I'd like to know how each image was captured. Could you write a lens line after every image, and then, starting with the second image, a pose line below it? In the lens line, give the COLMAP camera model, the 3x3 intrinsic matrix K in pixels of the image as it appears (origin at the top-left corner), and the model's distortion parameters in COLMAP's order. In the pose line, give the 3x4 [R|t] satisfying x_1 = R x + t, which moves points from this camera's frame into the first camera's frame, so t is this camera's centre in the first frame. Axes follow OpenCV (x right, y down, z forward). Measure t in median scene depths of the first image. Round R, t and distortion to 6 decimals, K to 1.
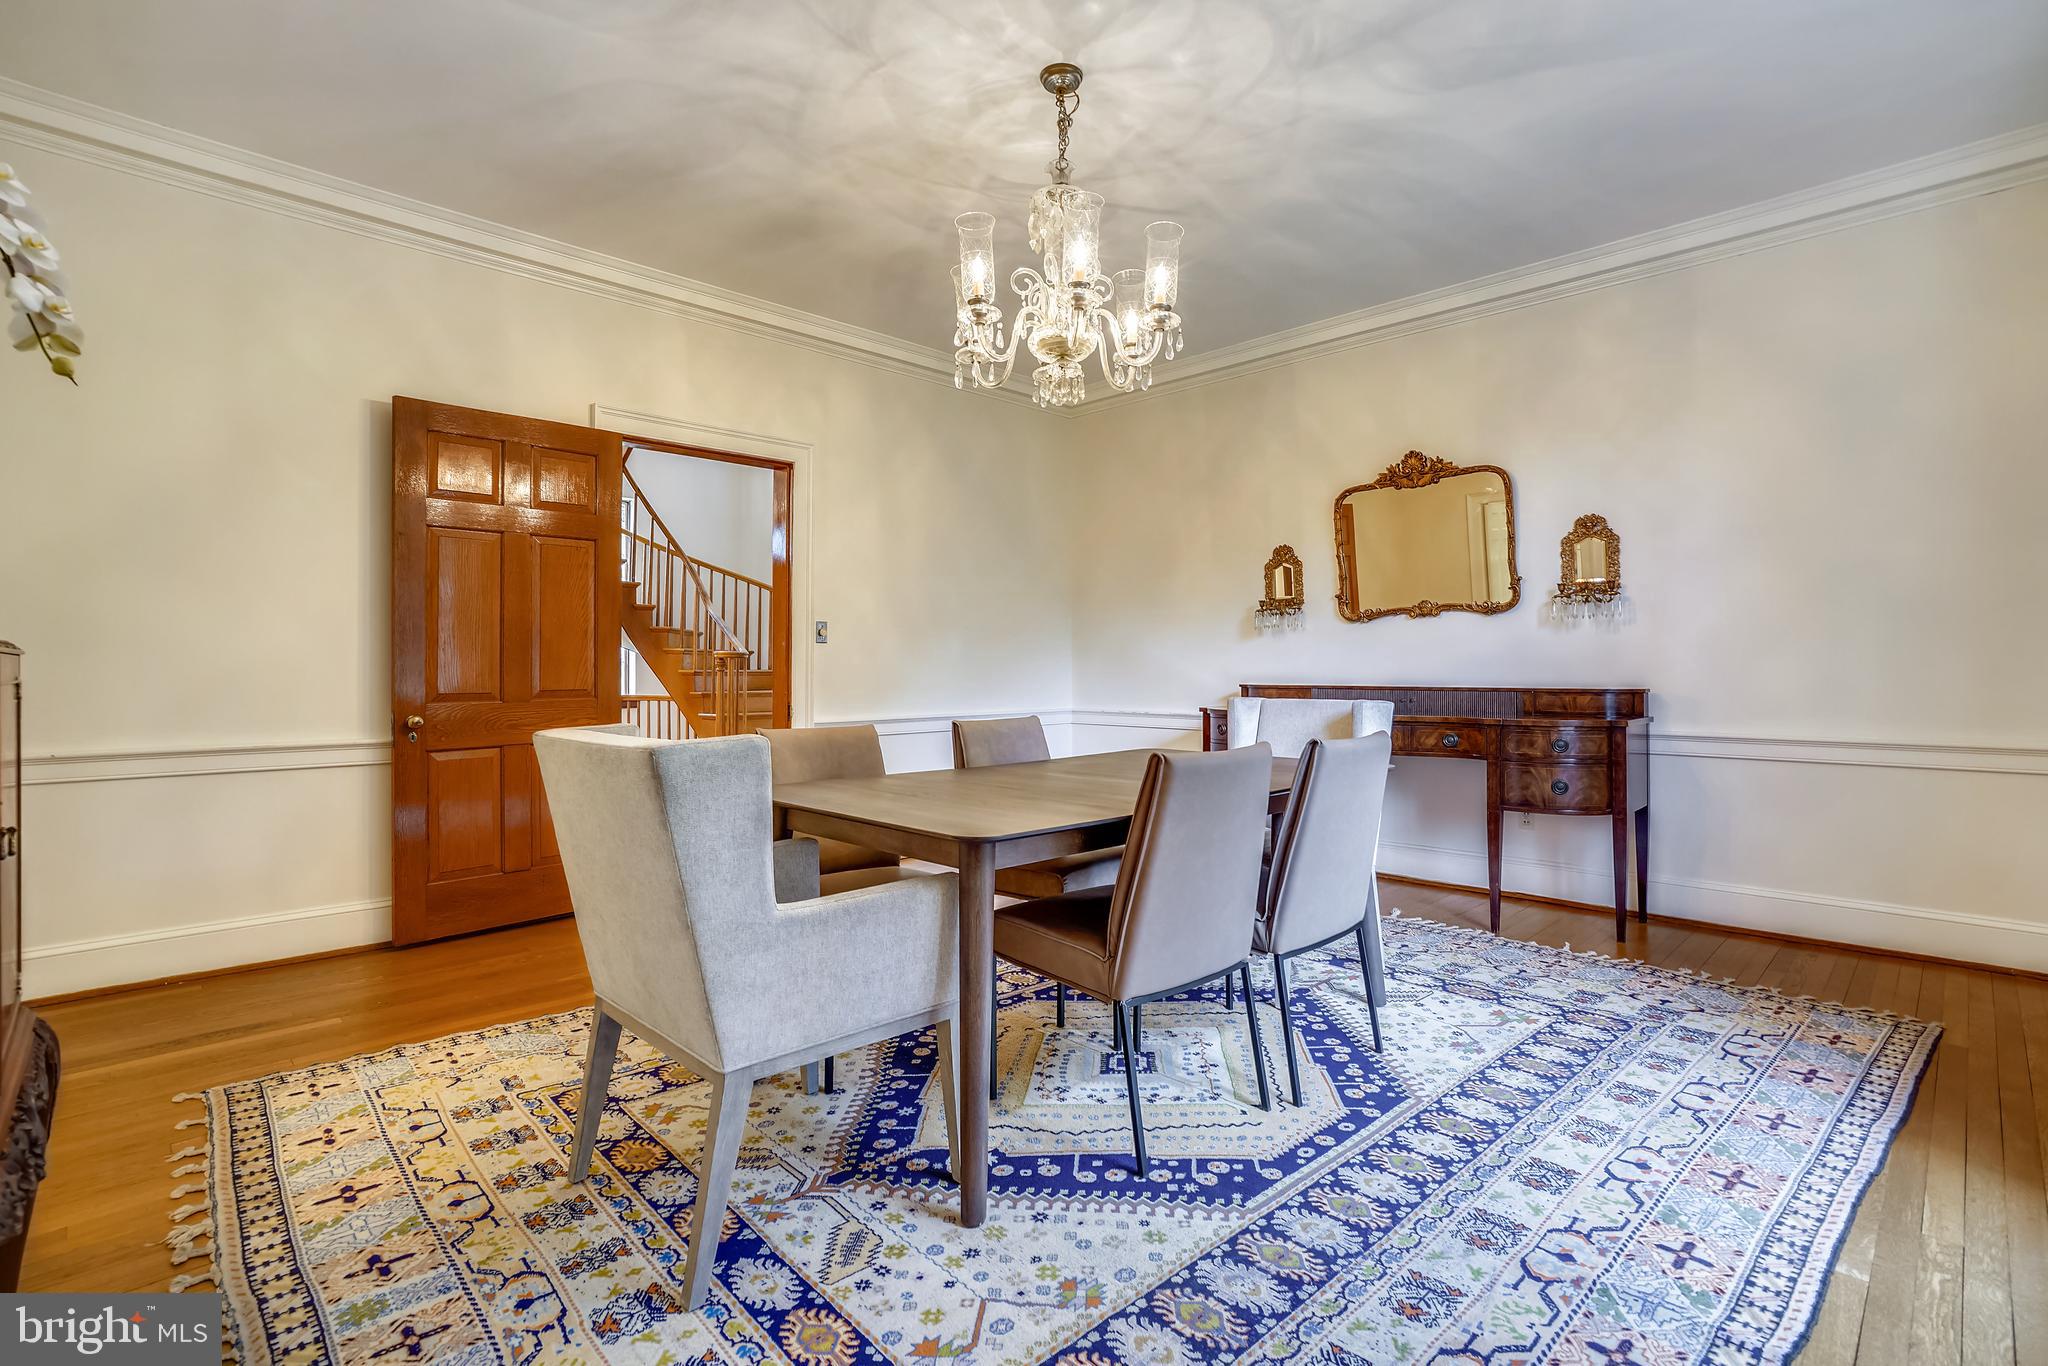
lens RADIAL K [[959.4, 0, 998.9], [0, 959.4, 654.5], [0, 0, 1]] dist [-0.036564, 0.005555]
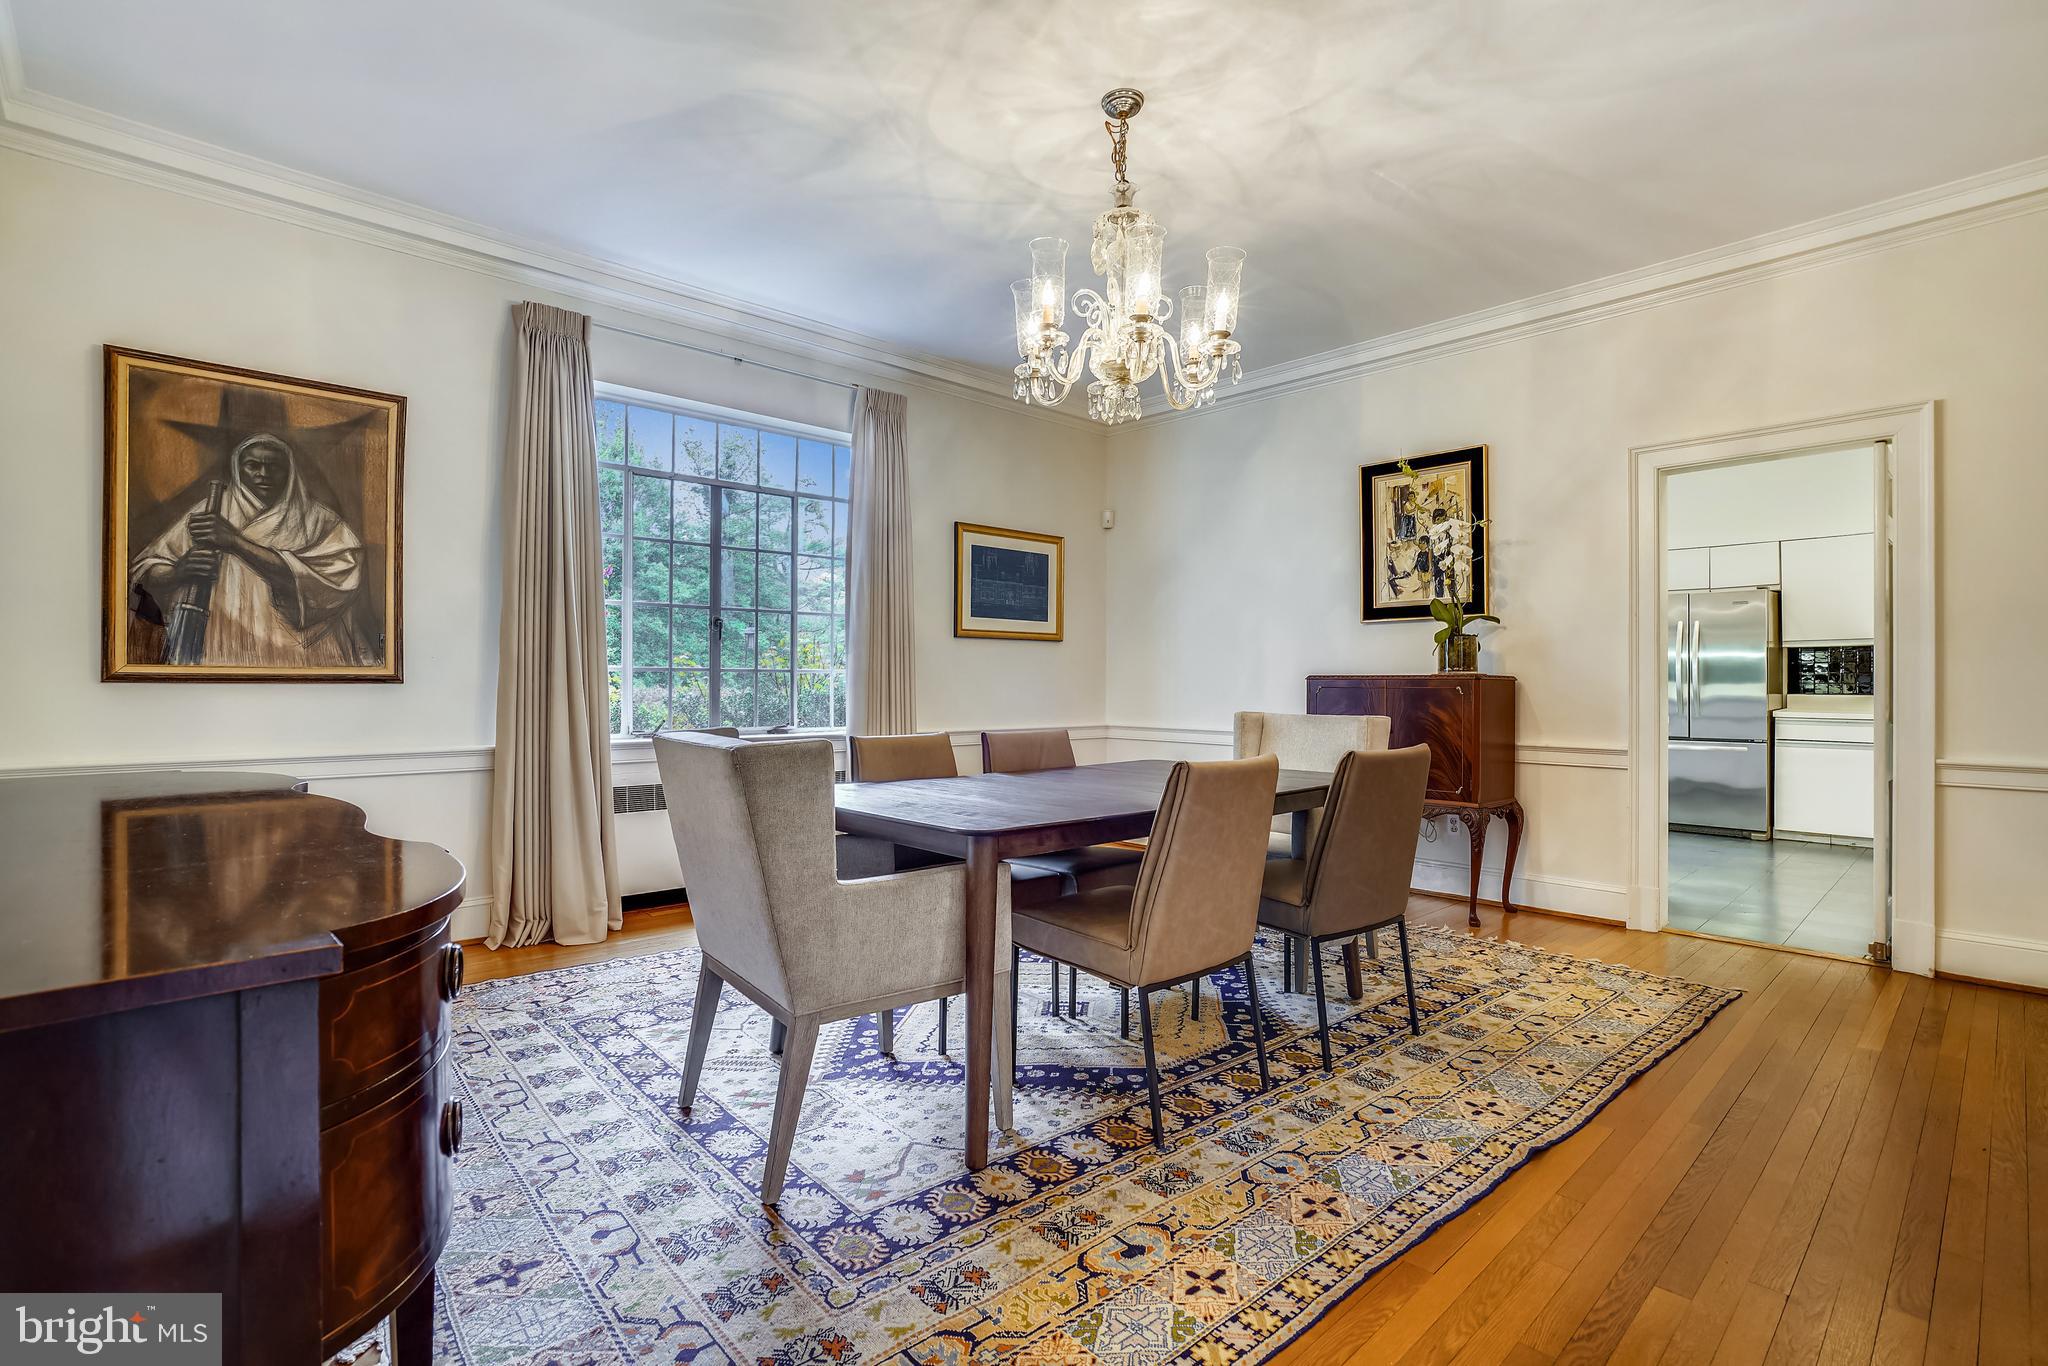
lens RADIAL K [[959.4, 0, 994.7], [0, 959.4, 686.8], [0, 0, 1]] dist [-0.036564, 0.005555]
pose [[-0.999672, -0.001738, 0.025534, 0.223479], [-0.001993, 0.999948, -0.009966, 0.035715], [-0.025515, -0.010014, -0.999624, 2.547499]]
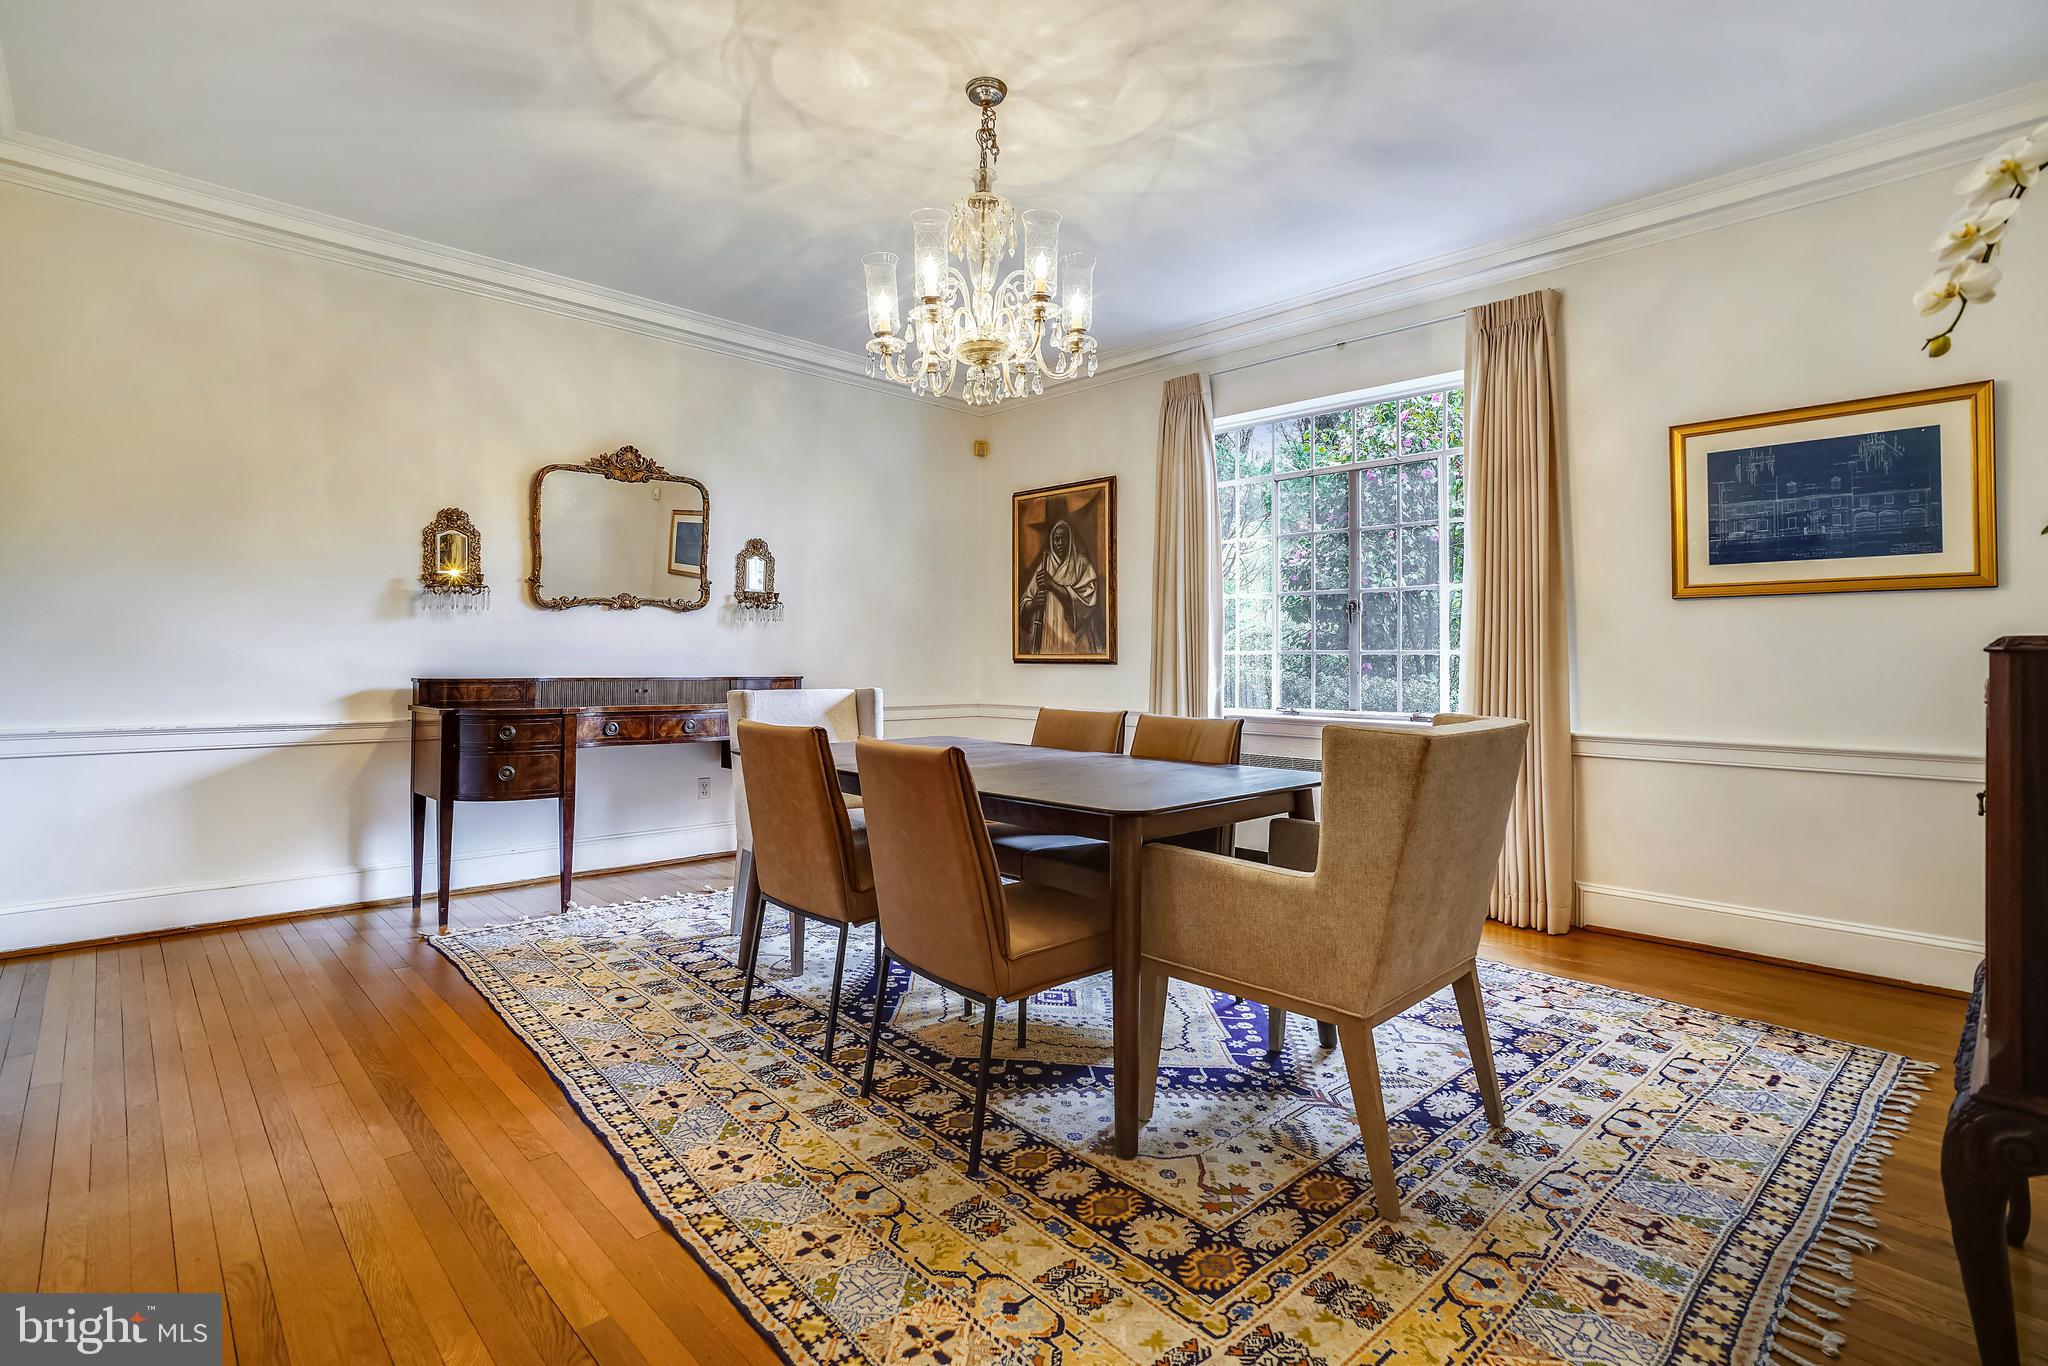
lens RADIAL K [[959.4, 0, 1022.7], [0, 959.4, 645.6], [0, 0, 1]] dist [-0.036564, 0.005555]
pose [[-0.006987, 0.017770, 0.999818, -1.210717], [-0.022470, 0.999587, -0.017923, 0.016885], [-0.999723, -0.022591, -0.006585, 1.208194]]
